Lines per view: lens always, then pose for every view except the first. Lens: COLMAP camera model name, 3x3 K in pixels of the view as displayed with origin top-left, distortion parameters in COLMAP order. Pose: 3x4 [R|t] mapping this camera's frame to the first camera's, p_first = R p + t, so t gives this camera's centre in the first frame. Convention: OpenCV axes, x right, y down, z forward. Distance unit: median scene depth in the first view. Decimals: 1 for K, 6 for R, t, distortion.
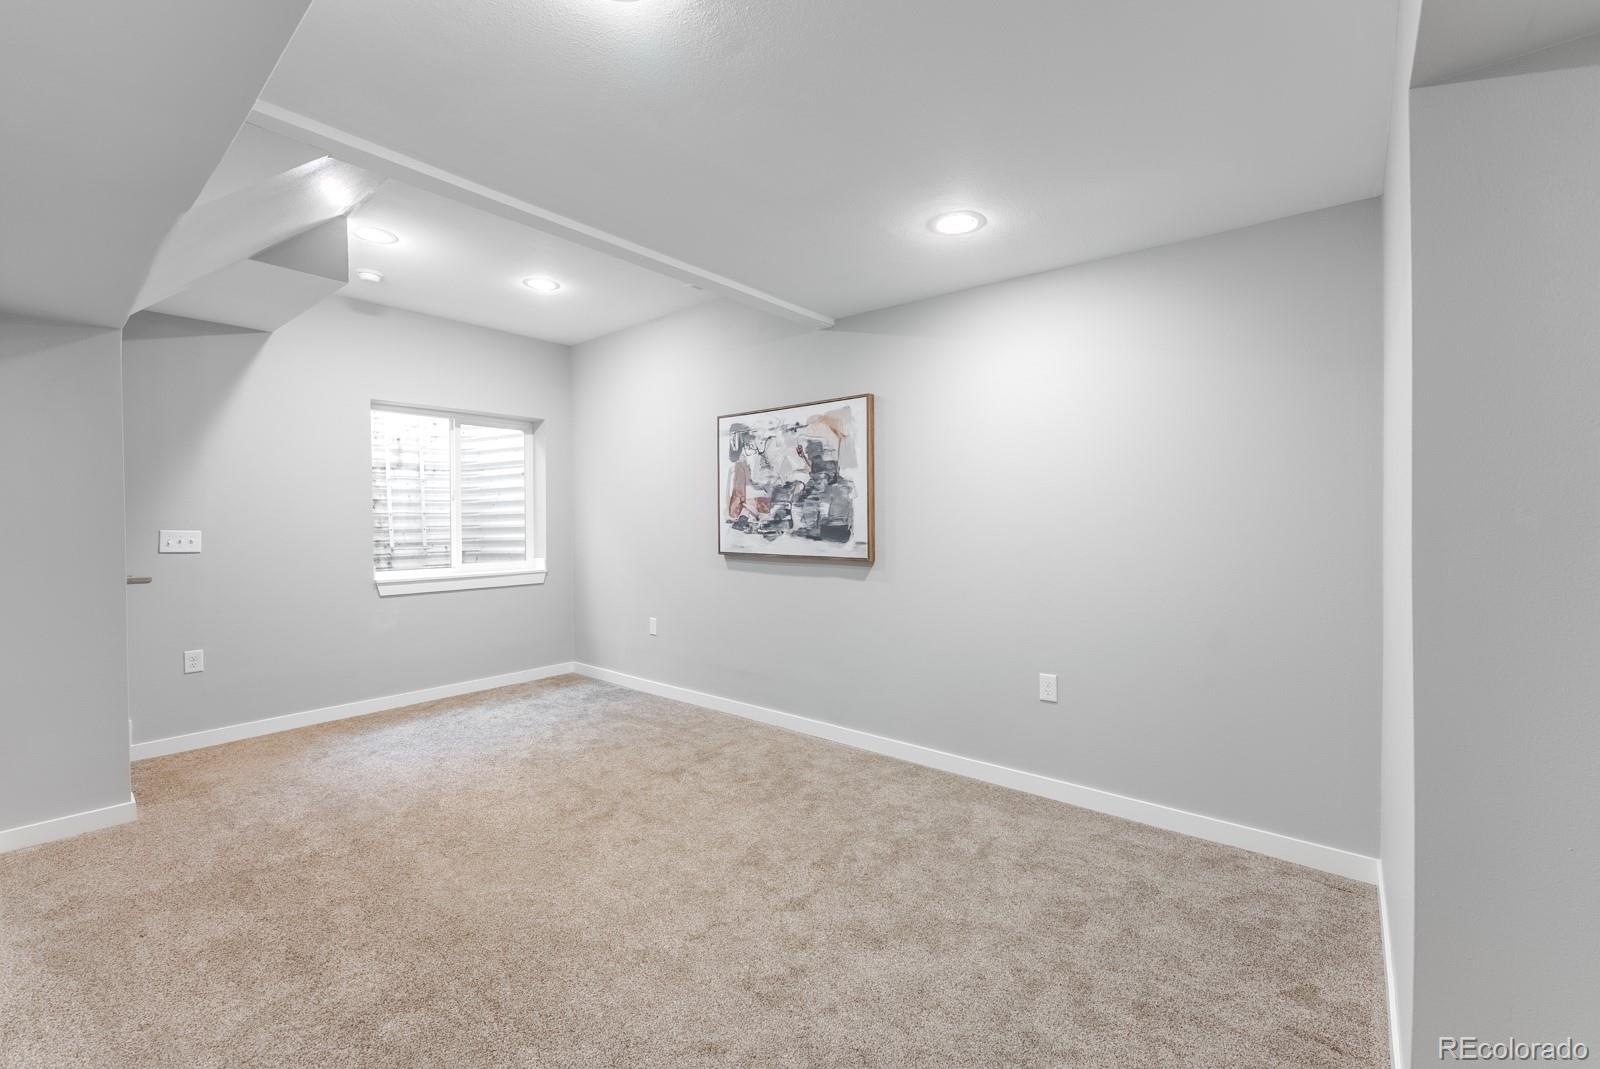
lens RADIAL K [[663.7, 0, 803.7], [0, 663.7, 526.4], [0, 0, 1]] dist [0.001442, -0.000095]
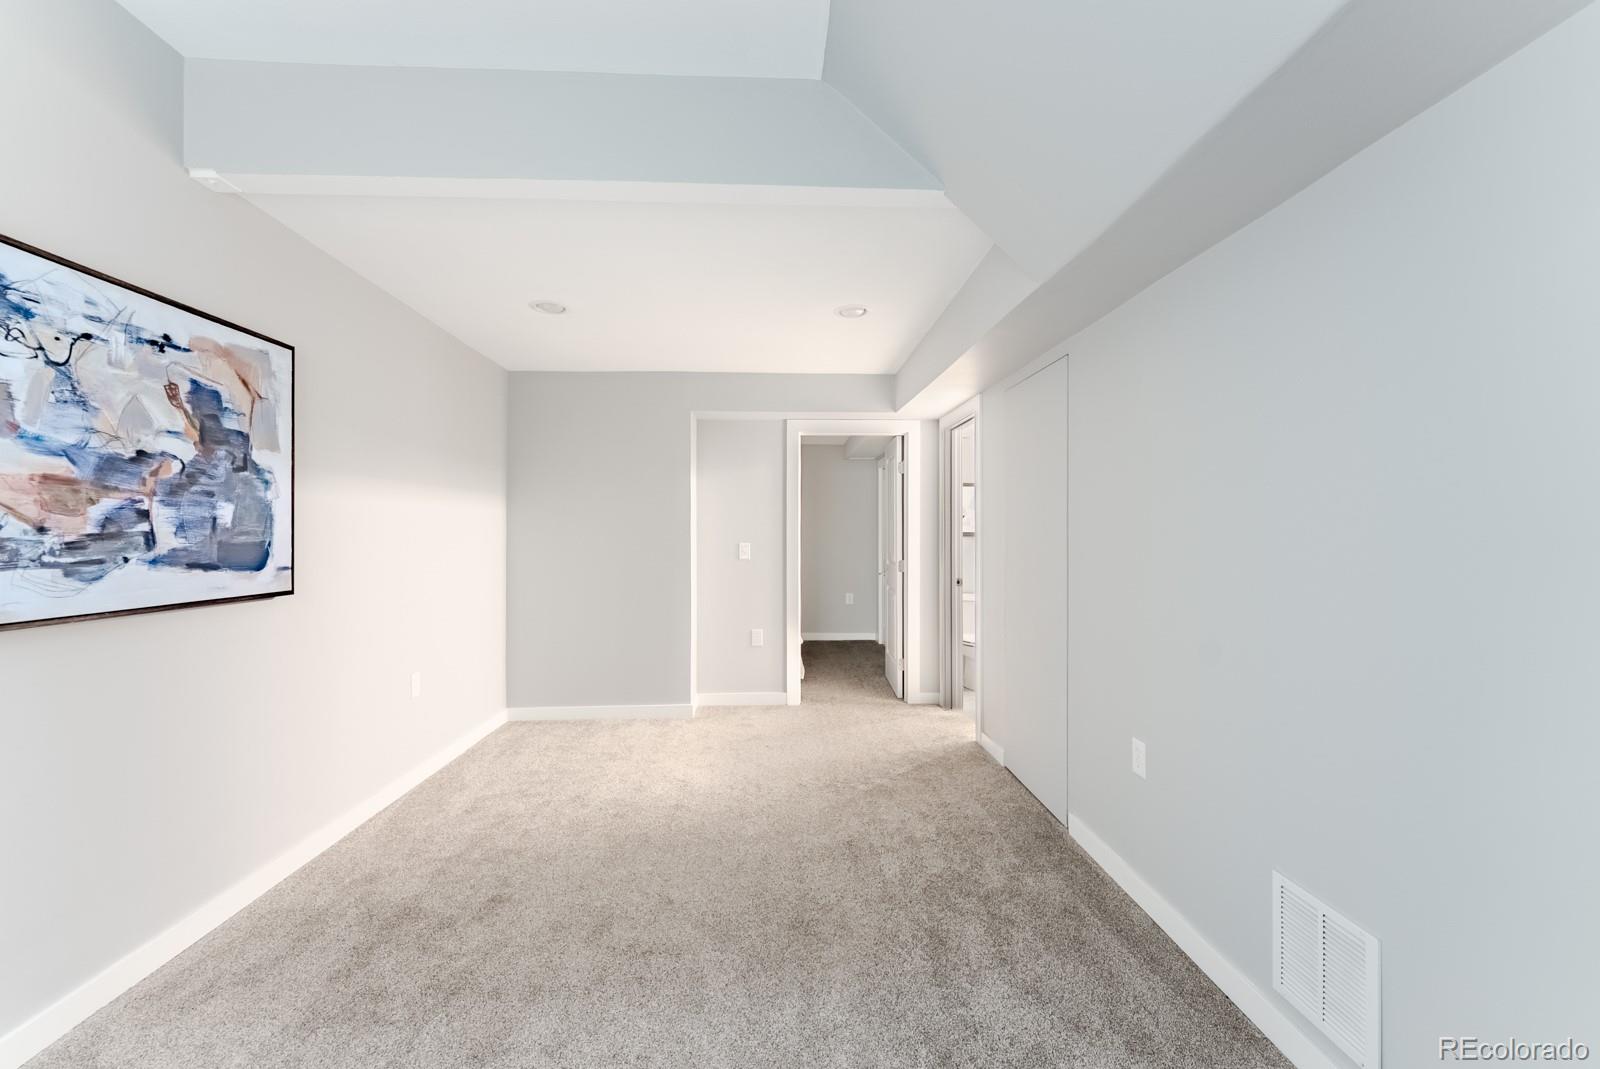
lens RADIAL K [[663.7, 0, 801.3], [0, 663.7, 533.3], [0, 0, 1]] dist [0.001442, -0.000095]
pose [[-0.675195, 0.002812, 0.737634, -0.698850], [0.008493, 0.999956, 0.003962, -0.007358], [-0.737590, 0.008940, -0.675189, 0.999064]]
